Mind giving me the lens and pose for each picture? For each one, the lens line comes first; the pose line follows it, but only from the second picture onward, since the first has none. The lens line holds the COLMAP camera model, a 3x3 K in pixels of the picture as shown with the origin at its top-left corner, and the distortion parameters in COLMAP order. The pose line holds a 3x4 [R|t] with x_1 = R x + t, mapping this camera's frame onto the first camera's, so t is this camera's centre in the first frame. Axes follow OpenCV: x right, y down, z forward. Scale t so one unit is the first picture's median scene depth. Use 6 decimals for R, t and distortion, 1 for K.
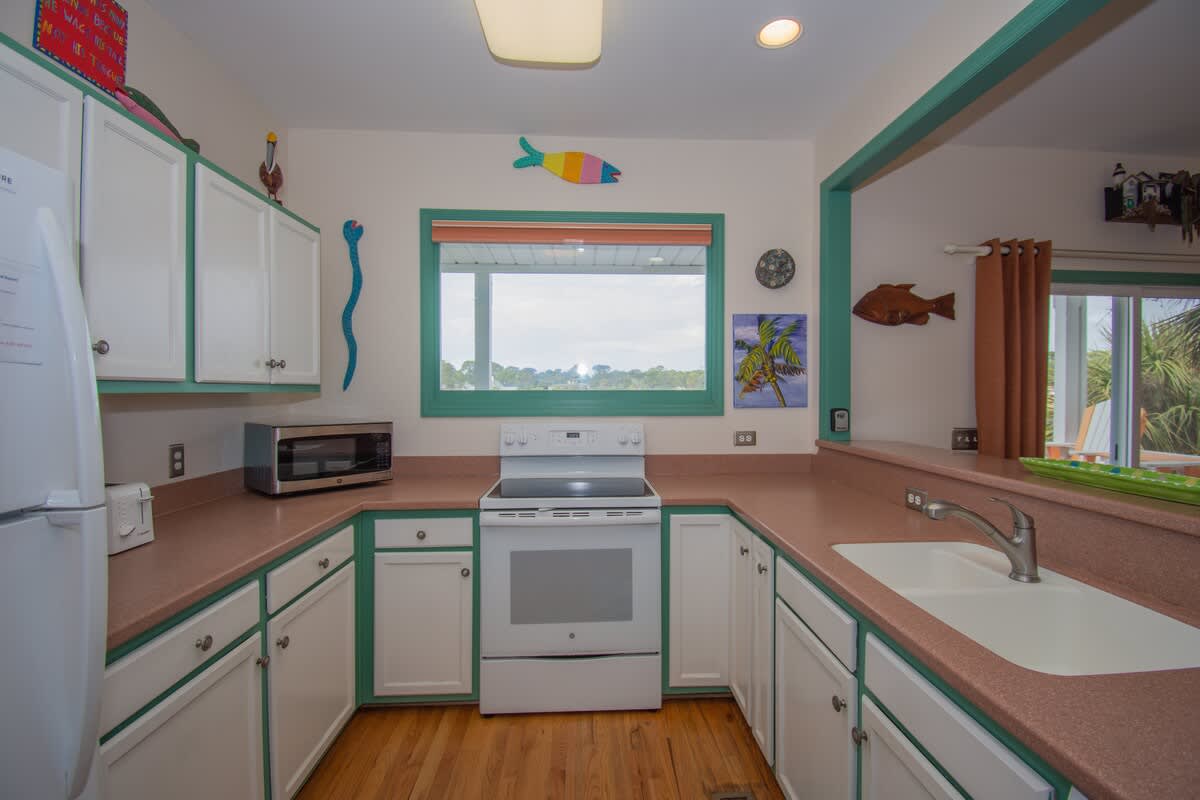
lens RADIAL K [[543.6, 0, 599.6], [0, 543.6, 397.8], [0, 0, 1]] dist [0.026391, -0.028252]
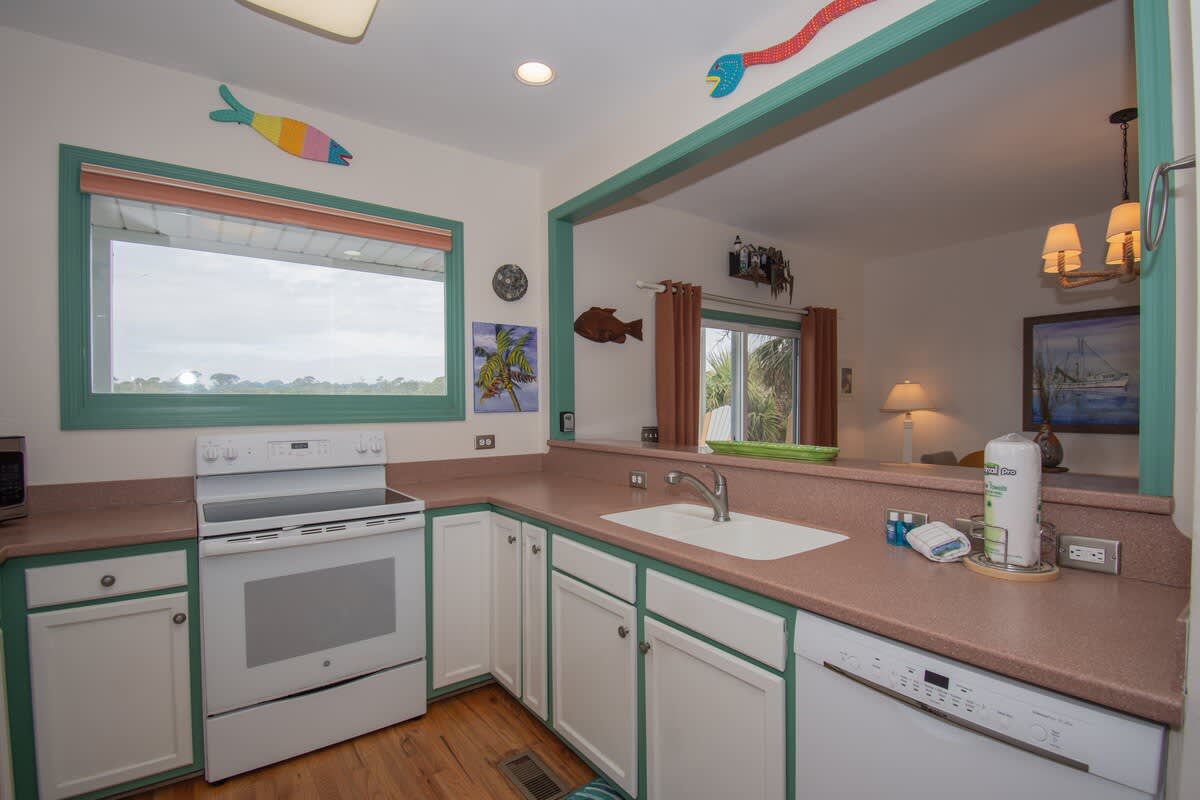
lens RADIAL K [[569.0, 0, 620.6], [0, 569.0, 413.9], [0, 0, 1]] dist [0.032189, -0.032221]
pose [[0.820174, -0.012256, 0.571982, -0.152349], [0.010820, 0.999924, 0.005911, 0.017915], [-0.572011, 0.001341, 0.820245, -0.045984]]
